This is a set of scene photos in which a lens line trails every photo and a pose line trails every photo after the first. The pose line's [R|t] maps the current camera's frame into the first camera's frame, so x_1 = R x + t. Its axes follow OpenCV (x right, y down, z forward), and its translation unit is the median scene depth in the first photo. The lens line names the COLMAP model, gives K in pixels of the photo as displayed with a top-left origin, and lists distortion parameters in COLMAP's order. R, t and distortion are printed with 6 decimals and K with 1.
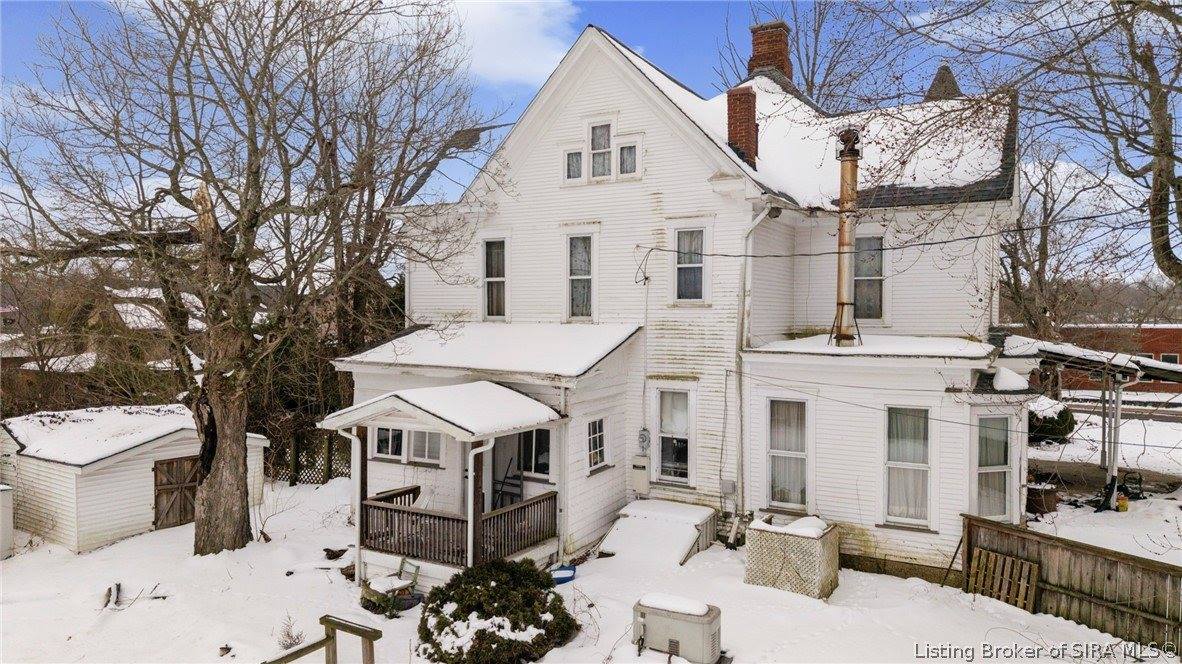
lens RADIAL K [[829.8, 0, 598.3], [0, 829.8, 331.9], [0, 0, 1]] dist [0.004557, -0.010238]
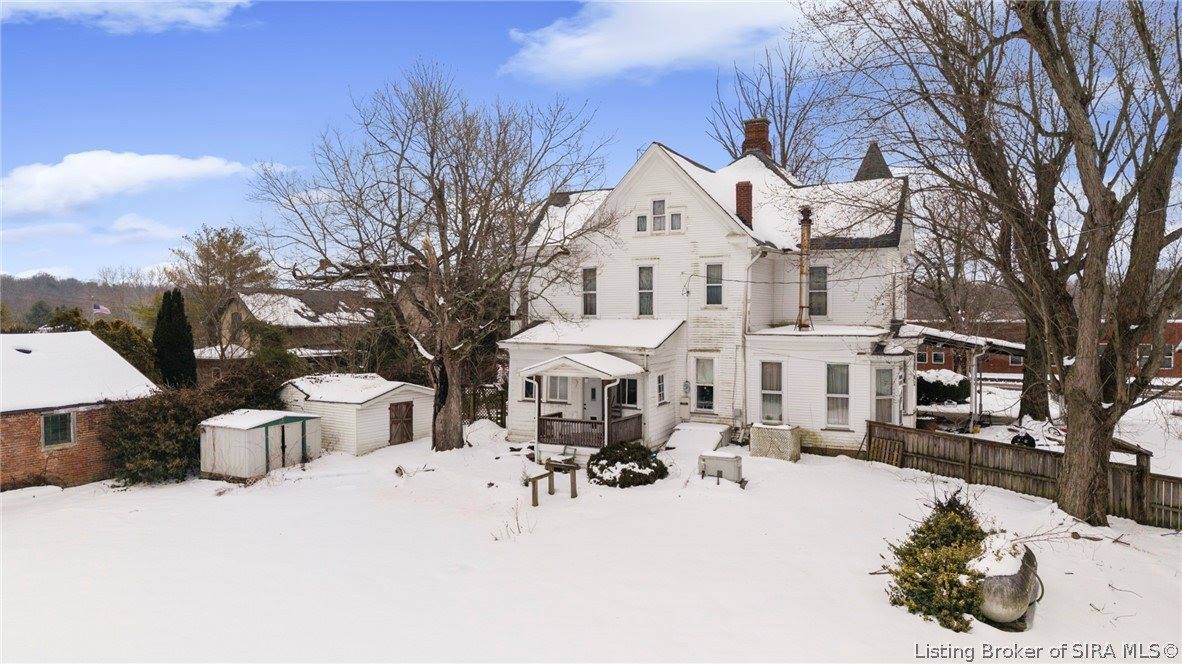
lens RADIAL K [[829.8, 0, 585.5], [0, 829.8, 335.9], [0, 0, 1]] dist [0.004557, -0.010238]
pose [[0.999851, -0.005024, 0.016512, -0.188194], [0.004934, 0.999973, 0.005462, 0.015162], [-0.016539, -0.005380, 0.999849, -0.725855]]
